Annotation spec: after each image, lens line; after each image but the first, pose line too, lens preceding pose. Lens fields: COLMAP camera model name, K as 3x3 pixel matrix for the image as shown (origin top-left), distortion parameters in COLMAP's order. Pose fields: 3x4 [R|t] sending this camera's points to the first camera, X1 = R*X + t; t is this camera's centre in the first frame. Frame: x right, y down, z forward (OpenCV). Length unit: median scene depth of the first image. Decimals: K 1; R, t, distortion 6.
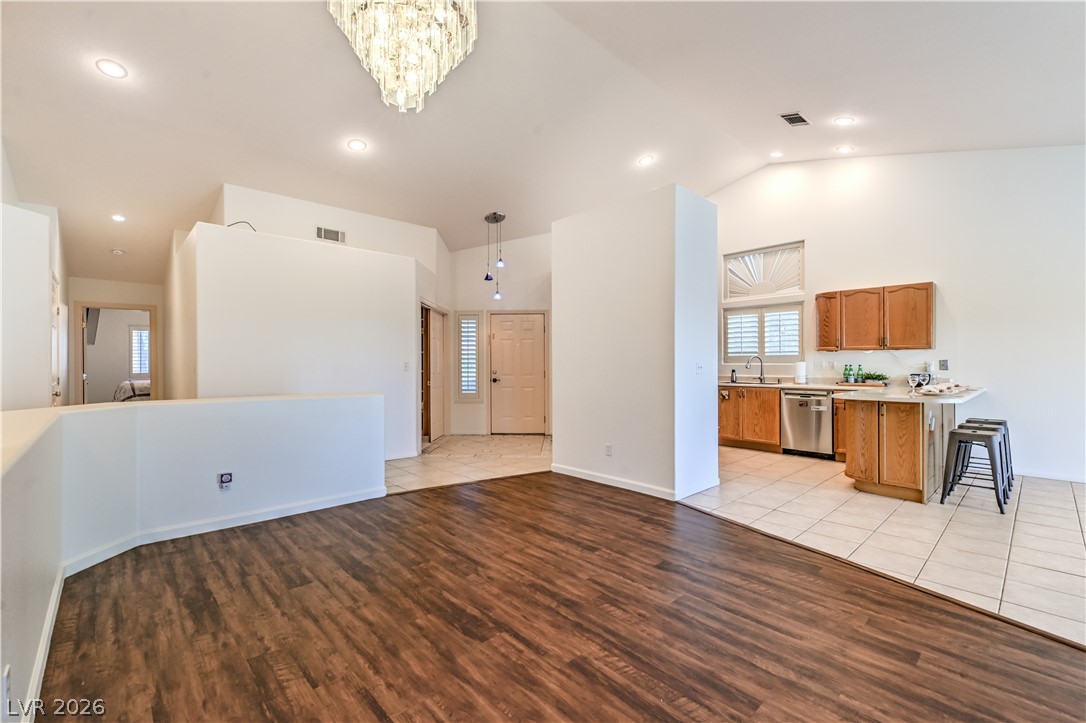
lens RADIAL K [[465.5, 0, 541.7], [0, 465.5, 362.4], [0, 0, 1]] dist [0.013397, -0.008069]
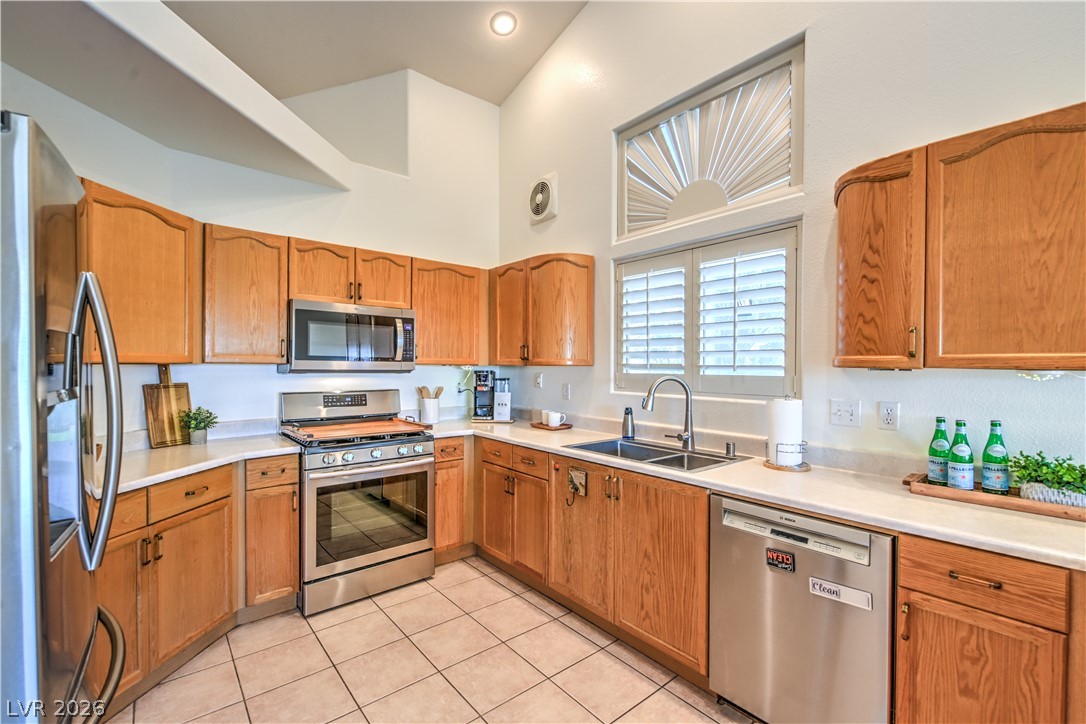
lens RADIAL K [[465.5, 0, 546.5], [0, 465.5, 367.7], [0, 0, 1]] dist [0.013397, -0.008069]
pose [[0.998756, 0.010116, -0.048824, 0.772639], [-0.009715, 0.999917, 0.008436, -0.047170], [0.048906, -0.007951, 0.998772, 1.278517]]
